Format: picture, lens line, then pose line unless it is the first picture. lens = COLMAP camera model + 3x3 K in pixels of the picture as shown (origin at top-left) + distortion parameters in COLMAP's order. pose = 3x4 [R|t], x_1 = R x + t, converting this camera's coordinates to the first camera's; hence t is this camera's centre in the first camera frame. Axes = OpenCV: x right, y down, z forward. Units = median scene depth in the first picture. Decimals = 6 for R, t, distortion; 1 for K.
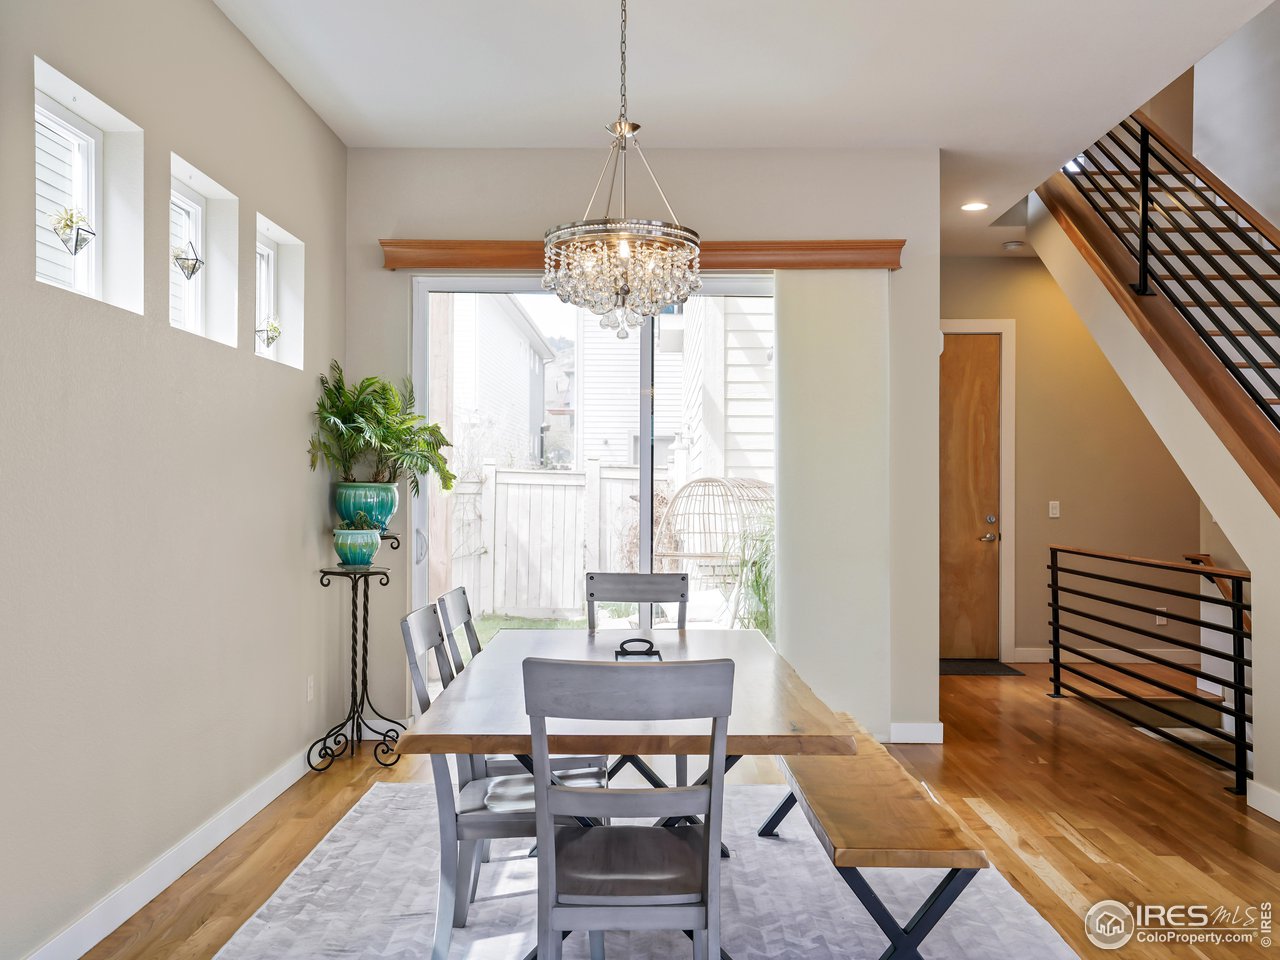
lens RADIAL K [[1138.1, 0, 640.4], [0, 1138.1, 473.2], [0, 0, 1]] dist [0.032151, 0.013085]
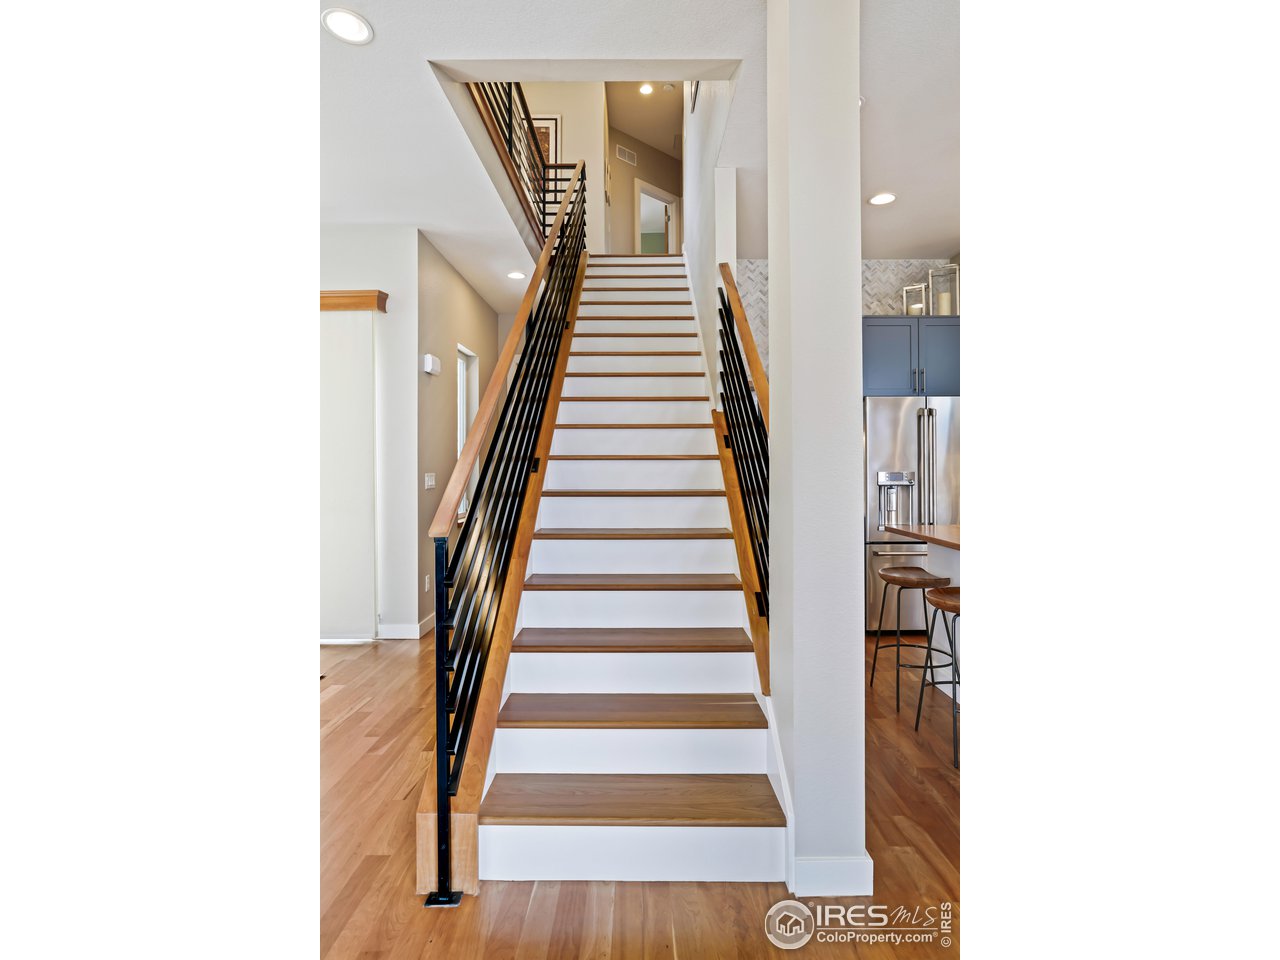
lens RADIAL K [[636.7, 0, 632.2], [0, 636.7, 453.8], [0, 0, 1]] dist [-0.005054, -0.000939]
pose [[0.999334, -0.005520, -0.036065, 0.607161], [0.005268, 0.999961, -0.007078, 0.010193], [0.036102, 0.006884, 0.999324, 0.214497]]
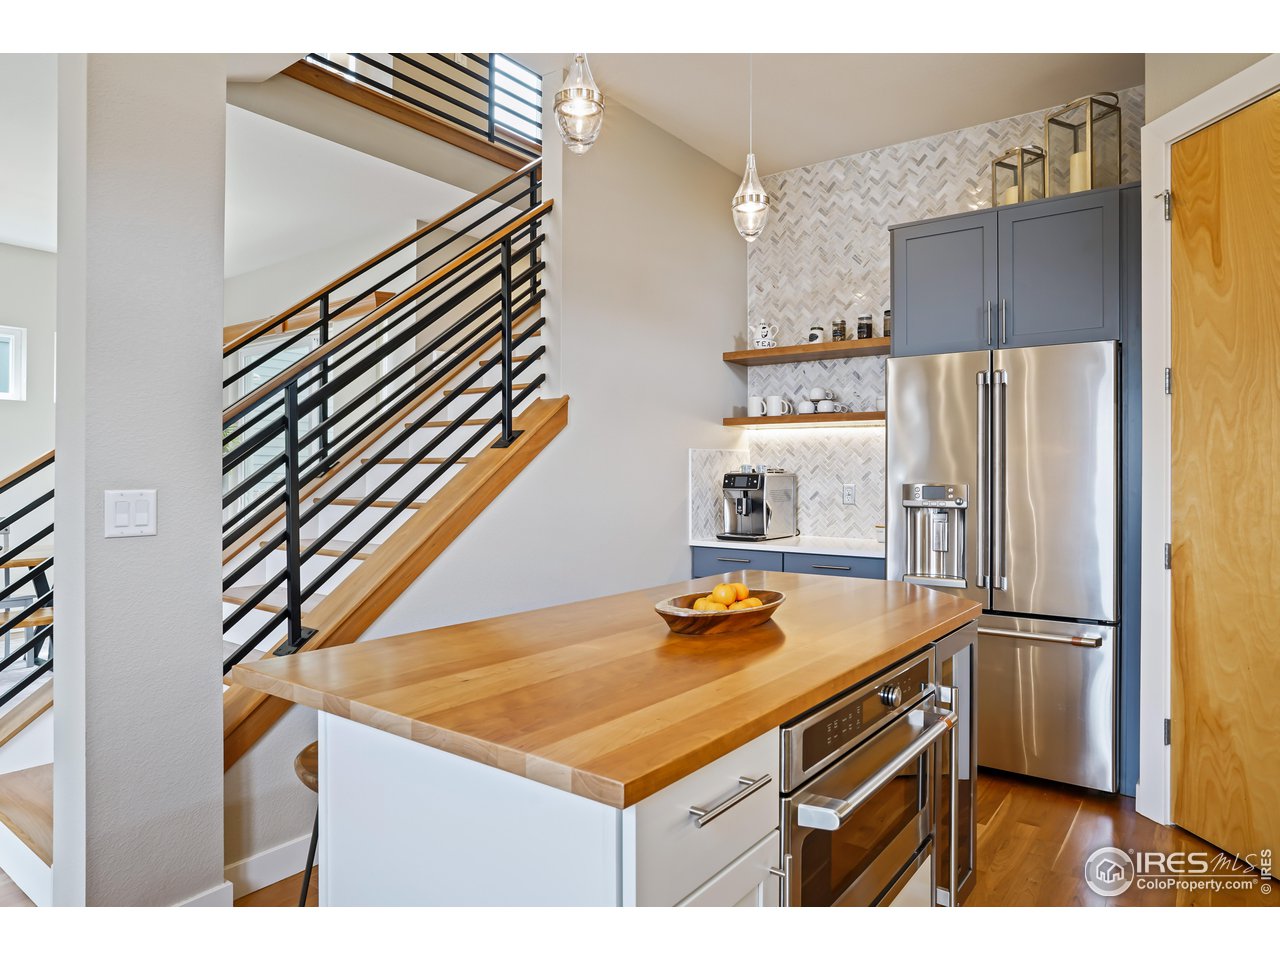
lens RADIAL K [[801.2, 0, 641.1], [0, 801.2, 469.0], [0, 0, 1]] dist [0.009198, 0.013809]
pose [[0.796080, -0.005523, -0.605167, 1.114491], [0.005576, 0.999983, -0.001791, 0.018116], [0.605166, -0.001948, 0.796097, 0.433413]]
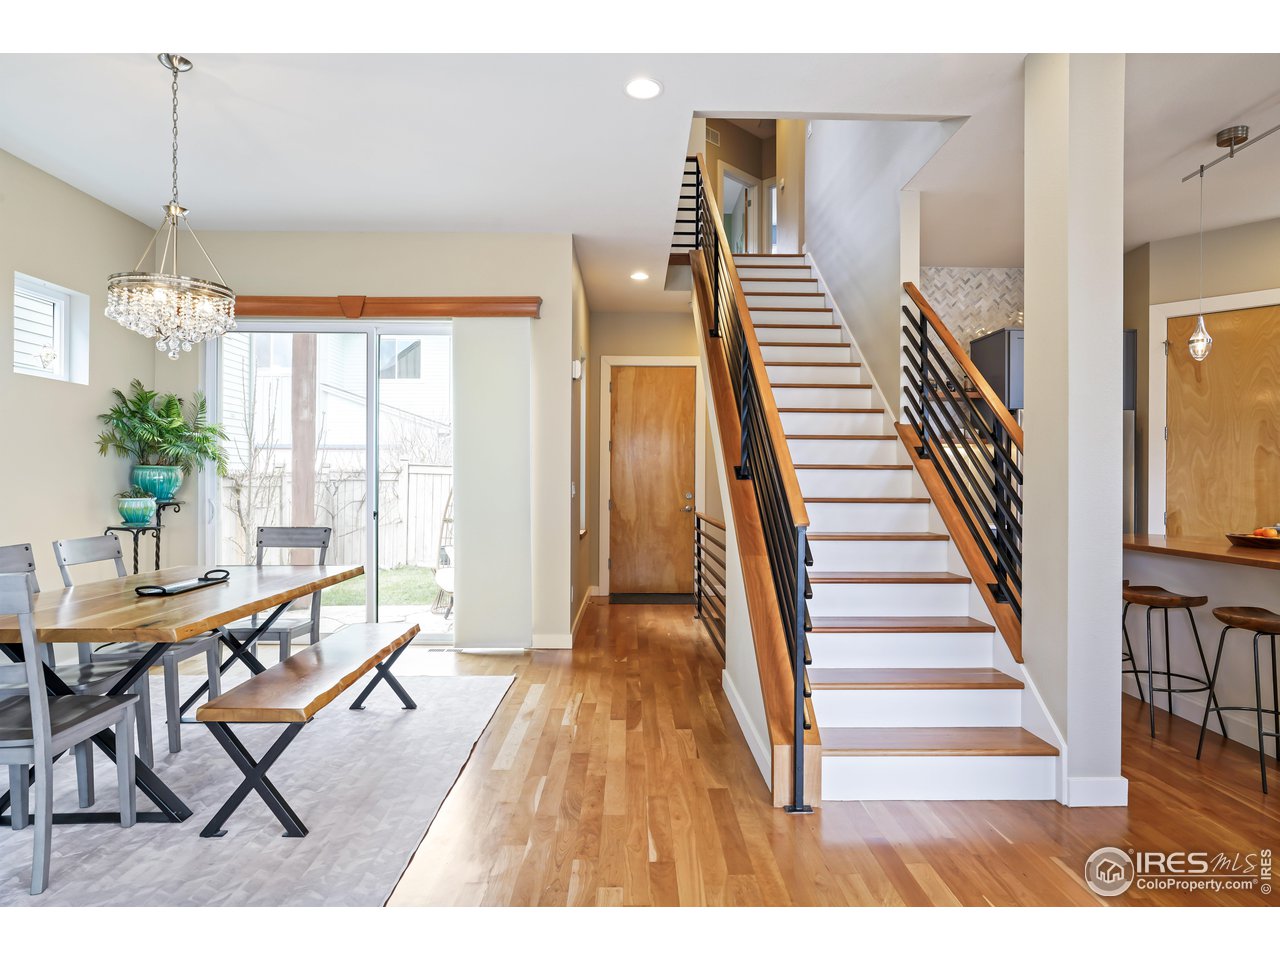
lens RADIAL K [[801.2, 0, 627.9], [0, 801.2, 475.9], [0, 0, 1]] dist [0.009198, 0.013809]
pose [[0.999969, 0.002568, 0.007506, 0.356217], [-0.002613, 0.999979, 0.005969, 0.014511], [-0.007490, -0.005989, 0.999954, -0.006586]]
